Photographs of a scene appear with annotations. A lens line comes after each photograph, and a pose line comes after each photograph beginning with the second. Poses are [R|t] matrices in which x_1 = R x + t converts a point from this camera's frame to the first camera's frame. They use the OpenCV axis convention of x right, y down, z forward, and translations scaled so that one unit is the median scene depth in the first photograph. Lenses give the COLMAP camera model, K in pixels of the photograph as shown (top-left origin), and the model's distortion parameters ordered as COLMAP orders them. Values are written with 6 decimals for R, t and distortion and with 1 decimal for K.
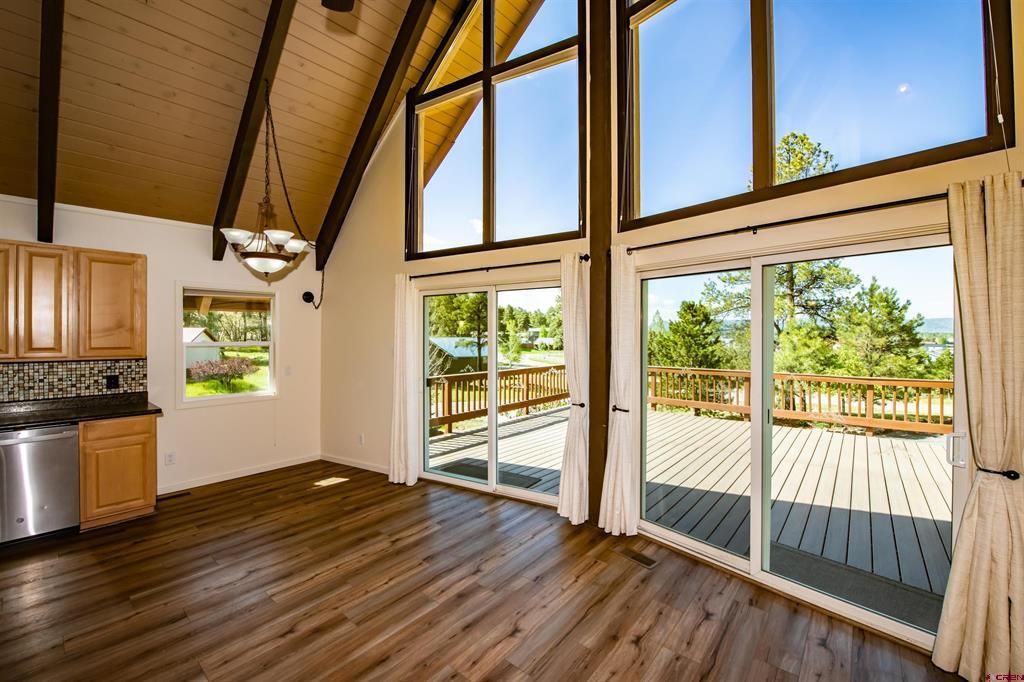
lens RADIAL K [[419.3, 0, 514.4], [0, 419.3, 336.8], [0, 0, 1]] dist [-0.013440, -0.000239]
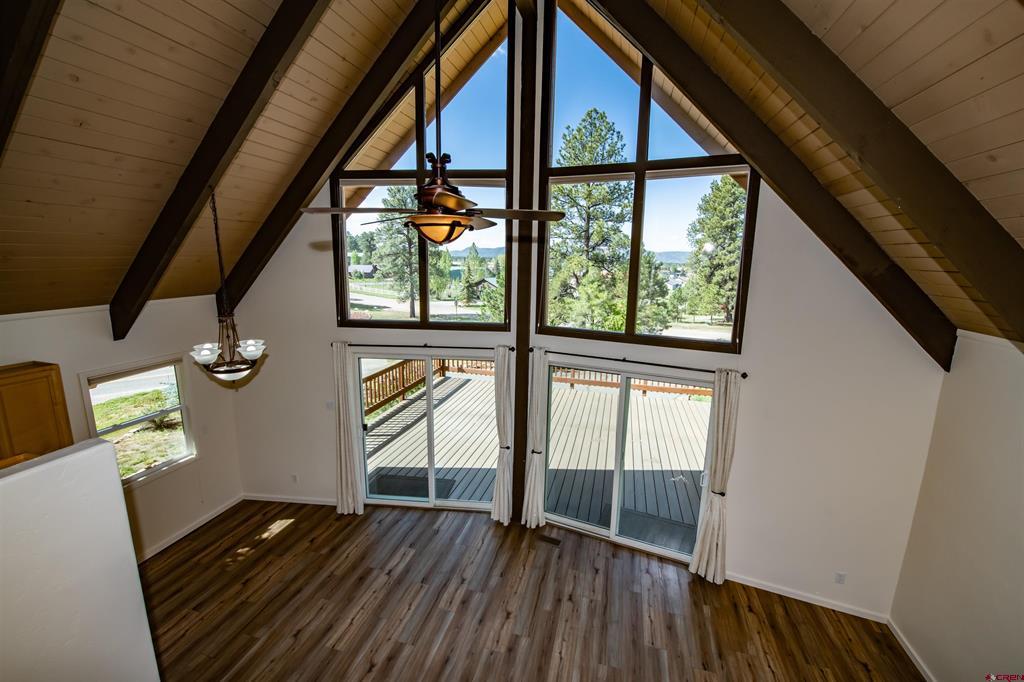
lens RADIAL K [[411.2, 0, 515.0], [0, 411.2, 339.9], [0, 0, 1]] dist [-0.015548, -0.000550]
pose [[0.904190, -0.066857, 0.421865, -0.419846], [-0.015016, 0.982088, 0.187823, -0.504605], [-0.426866, -0.176162, 0.886990, -0.218824]]
